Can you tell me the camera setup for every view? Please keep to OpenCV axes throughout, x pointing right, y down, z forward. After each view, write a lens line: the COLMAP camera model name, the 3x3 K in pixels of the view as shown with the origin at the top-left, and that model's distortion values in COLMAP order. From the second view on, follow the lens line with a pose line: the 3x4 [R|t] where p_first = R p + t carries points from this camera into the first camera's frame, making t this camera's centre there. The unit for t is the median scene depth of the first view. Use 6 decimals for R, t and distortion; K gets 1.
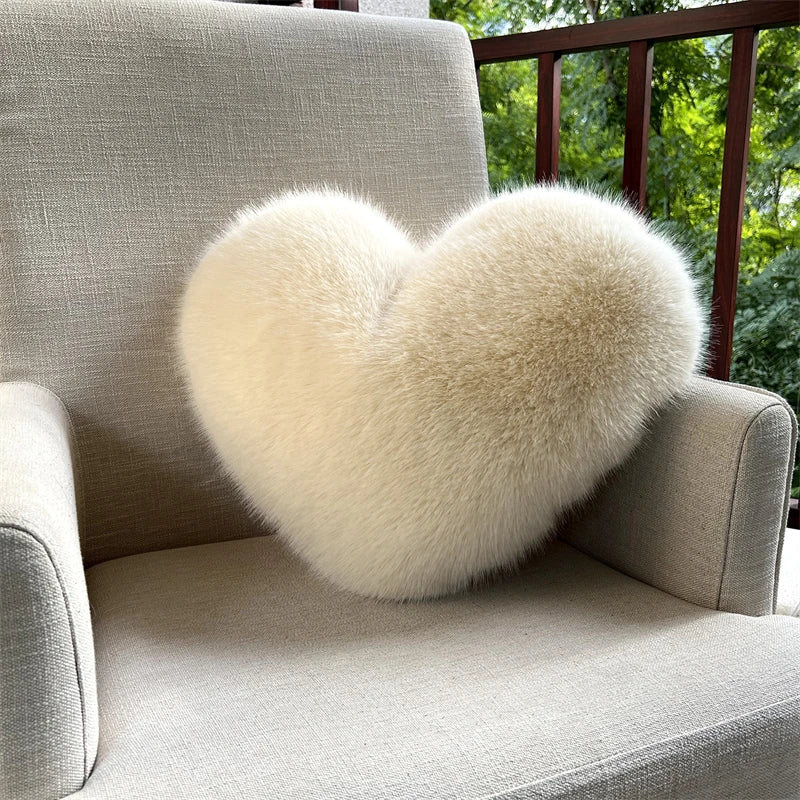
lens RADIAL K [[787.9, 0, 389.4], [0, 787.9, 423.2], [0, 0, 1]] dist [0.013230, -0.013846]
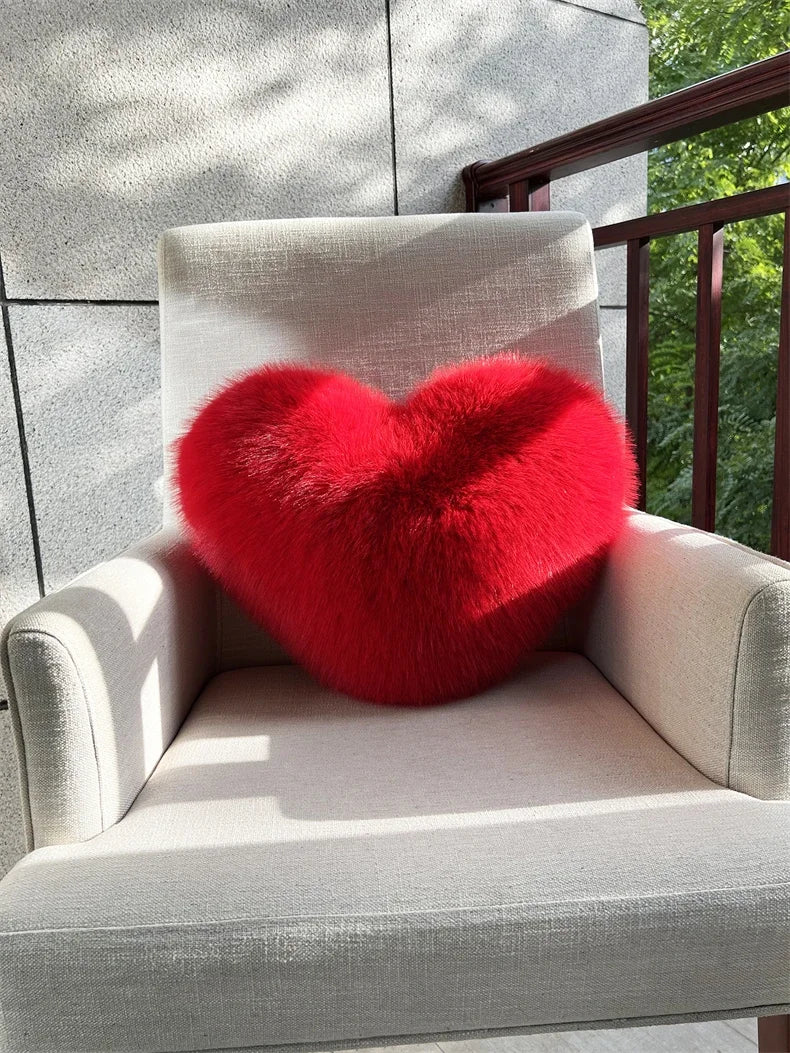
lens RADIAL K [[717.8, 0, 395.0], [0, 717.8, 526.5], [0, 0, 1]] dist [-0.000821, 0.008860]
pose [[0.943406, 0.040606, -0.329145, 0.312212], [-0.058884, 0.997216, -0.045749, -0.019412], [0.326371, 0.062541, 0.943171, 0.009943]]
